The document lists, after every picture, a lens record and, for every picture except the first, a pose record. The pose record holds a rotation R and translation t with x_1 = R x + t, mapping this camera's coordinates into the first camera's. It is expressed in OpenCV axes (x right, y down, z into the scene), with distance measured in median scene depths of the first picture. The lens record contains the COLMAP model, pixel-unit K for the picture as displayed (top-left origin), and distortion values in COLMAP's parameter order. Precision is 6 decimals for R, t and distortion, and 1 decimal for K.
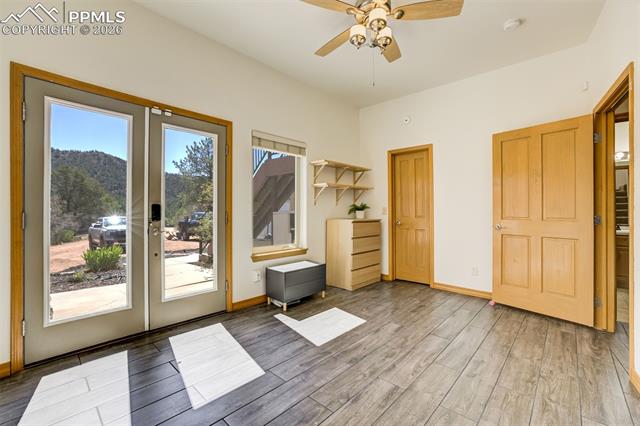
lens RADIAL K [[275.1, 0, 322.1], [0, 275.1, 214.7], [0, 0, 1]] dist [-0.019557, 0.001442]
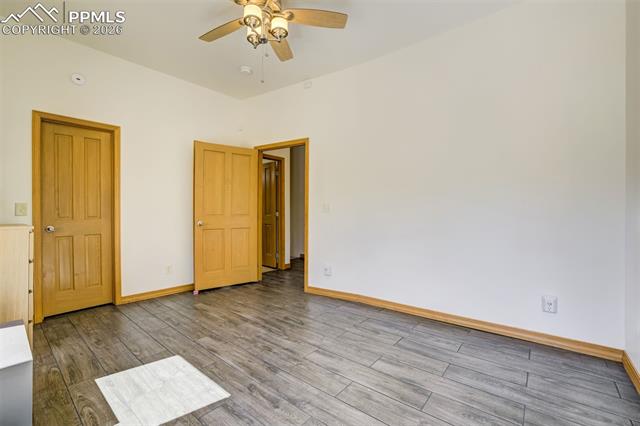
lens RADIAL K [[275.1, 0, 320.7], [0, 275.1, 207.9], [0, 0, 1]] dist [-0.019557, 0.001442]
pose [[-0.038157, 0.001365, 0.999271, -0.674616], [0.010124, 0.999948, -0.000979, -0.017602], [-0.999220, 0.010079, -0.038169, 0.697204]]
